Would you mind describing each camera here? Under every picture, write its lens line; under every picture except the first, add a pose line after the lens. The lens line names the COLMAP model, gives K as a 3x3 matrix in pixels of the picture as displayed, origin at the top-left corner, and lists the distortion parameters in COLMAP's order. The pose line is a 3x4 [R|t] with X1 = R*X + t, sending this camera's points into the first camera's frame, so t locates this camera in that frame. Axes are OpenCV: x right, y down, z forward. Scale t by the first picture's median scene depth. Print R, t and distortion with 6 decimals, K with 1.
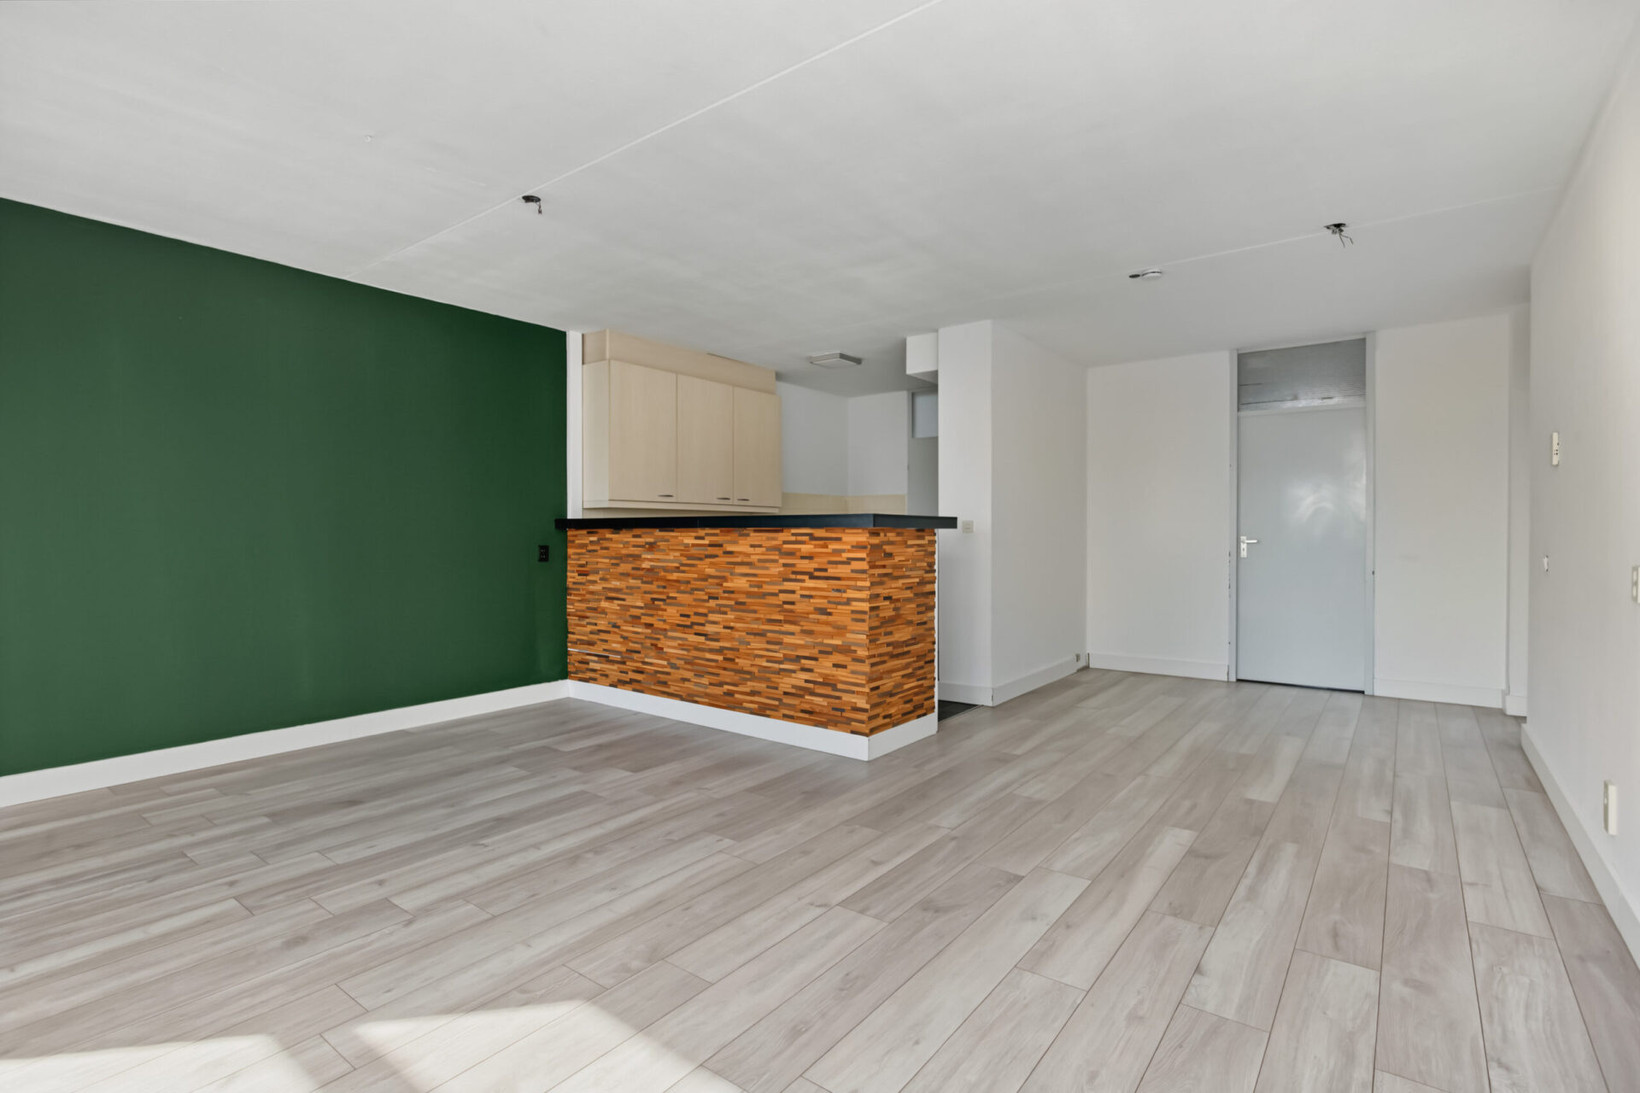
lens RADIAL K [[786.5, 0, 824.5], [0, 786.5, 532.4], [0, 0, 1]] dist [-0.015511, 0.006477]
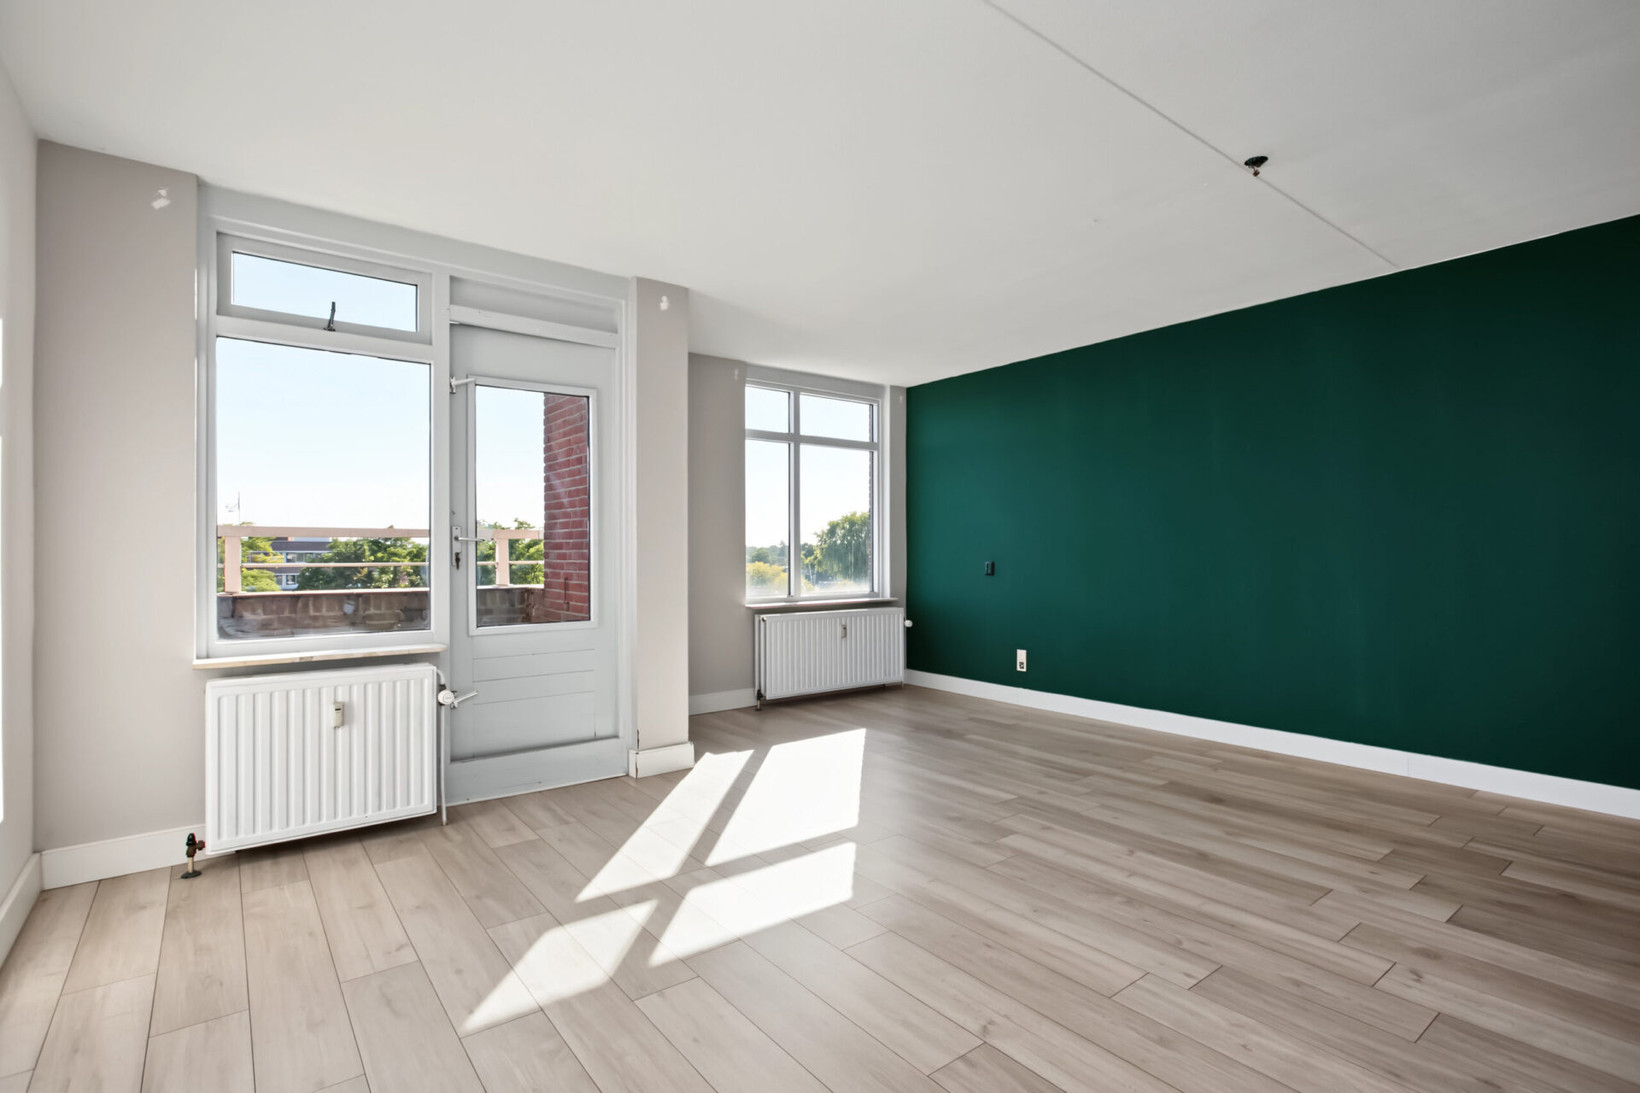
lens RADIAL K [[786.0, 0, 822.3], [0, 786.0, 550.3], [0, 0, 1]] dist [-0.001710, -0.000261]
pose [[-0.263502, 0.000733, -0.964659, 0.460393], [0.005524, 0.999984, -0.000749, 0.000947], [0.964643, -0.005527, -0.263502, 0.614888]]
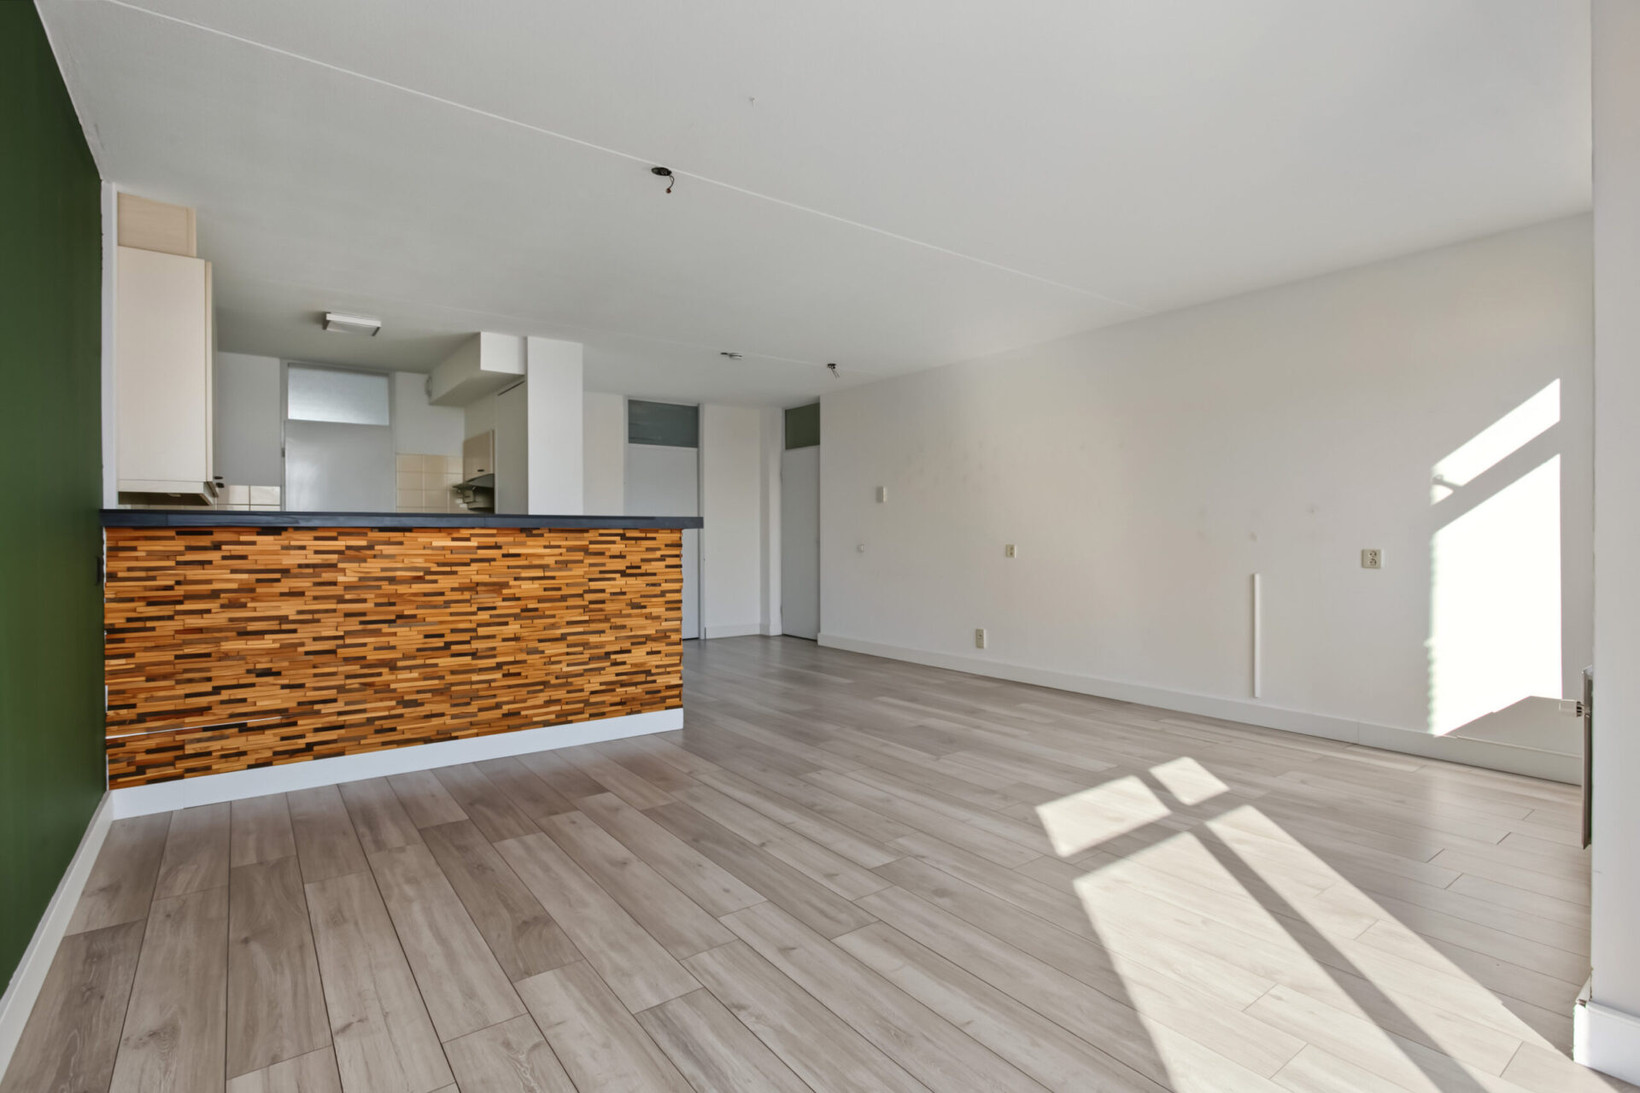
lens RADIAL K [[786.5, 0, 824.5], [0, 786.5, 532.4], [0, 0, 1]] dist [-0.015511, 0.006477]
pose [[0.276284, 0.001803, 0.961074, -0.964670], [0.002686, 0.999993, -0.002648, 0.003259], [-0.961072, 0.003313, 0.276277, 0.451038]]
